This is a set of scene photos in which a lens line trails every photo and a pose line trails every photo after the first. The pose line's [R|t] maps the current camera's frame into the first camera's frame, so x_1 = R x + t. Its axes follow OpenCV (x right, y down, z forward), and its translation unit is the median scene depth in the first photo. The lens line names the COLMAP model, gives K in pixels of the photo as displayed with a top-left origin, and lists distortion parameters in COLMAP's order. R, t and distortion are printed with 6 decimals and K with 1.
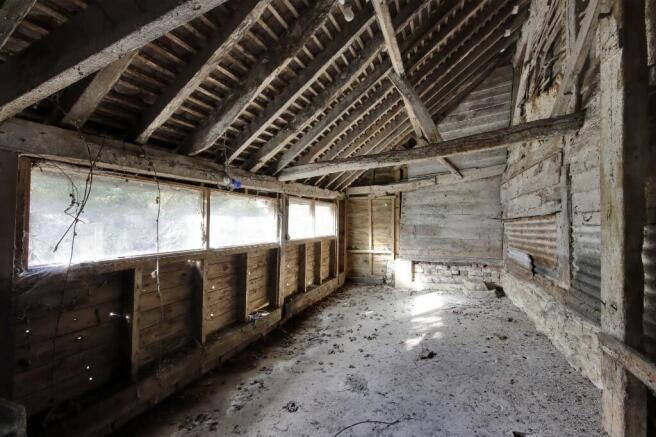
lens RADIAL K [[316.2, 0, 313.8], [0, 316.2, 219.5], [0, 0, 1]] dist [-0.001138, -0.000429]
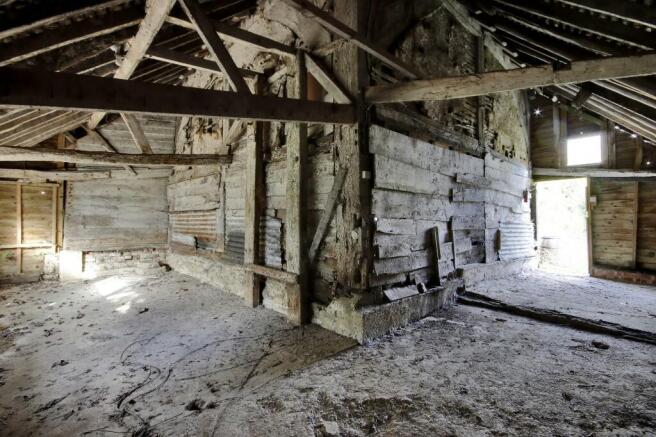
lens RADIAL K [[316.2, 0, 313.8], [0, 316.2, 219.5], [0, 0, 1]] dist [-0.001138, -0.000429]
pose [[0.495673, -0.000790, 0.868509, -0.215962], [-0.021698, 0.999676, 0.013293, 0.000992], [-0.868238, -0.025434, 0.495496, -0.144720]]
